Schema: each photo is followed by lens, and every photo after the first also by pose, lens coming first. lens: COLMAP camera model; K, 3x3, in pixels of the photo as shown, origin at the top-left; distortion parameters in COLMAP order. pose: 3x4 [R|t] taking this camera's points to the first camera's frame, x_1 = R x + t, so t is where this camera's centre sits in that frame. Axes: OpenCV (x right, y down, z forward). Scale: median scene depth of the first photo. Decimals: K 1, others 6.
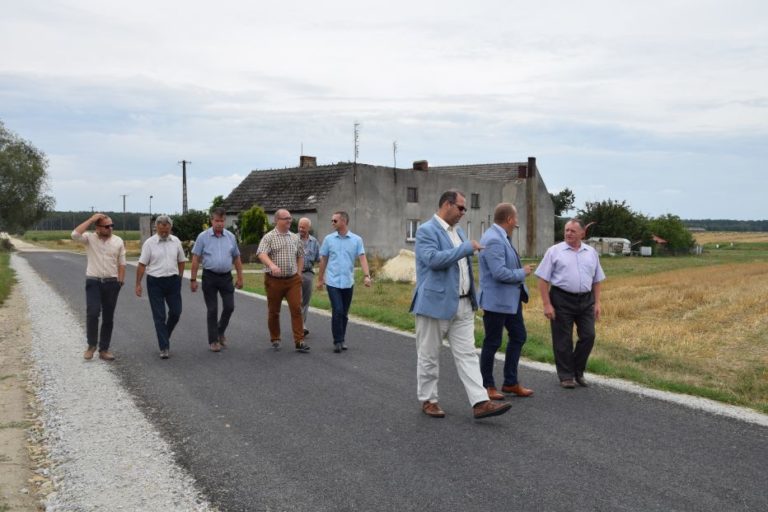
lens RADIAL K [[790.1, 0, 386.9], [0, 790.1, 251.7], [0, 0, 1]] dist [0.046691, 0.000000]
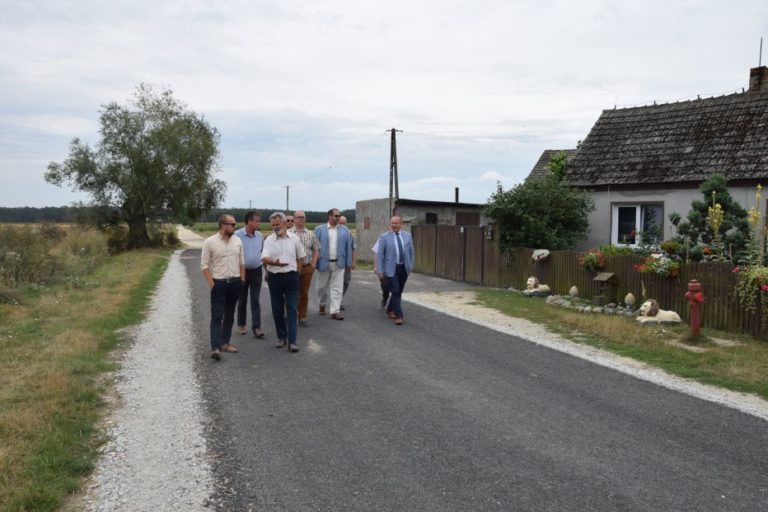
lens RADIAL K [[599.2, 0, 388.3], [0, 599.2, 261.2], [0, 0, 1]] dist [-0.143071, -0.001533]
pose [[0.991605, 0.021554, -0.127496, -0.178801], [-0.017042, 0.999193, 0.036377, -0.012313], [0.128177, -0.033899, 0.991172, 0.430348]]
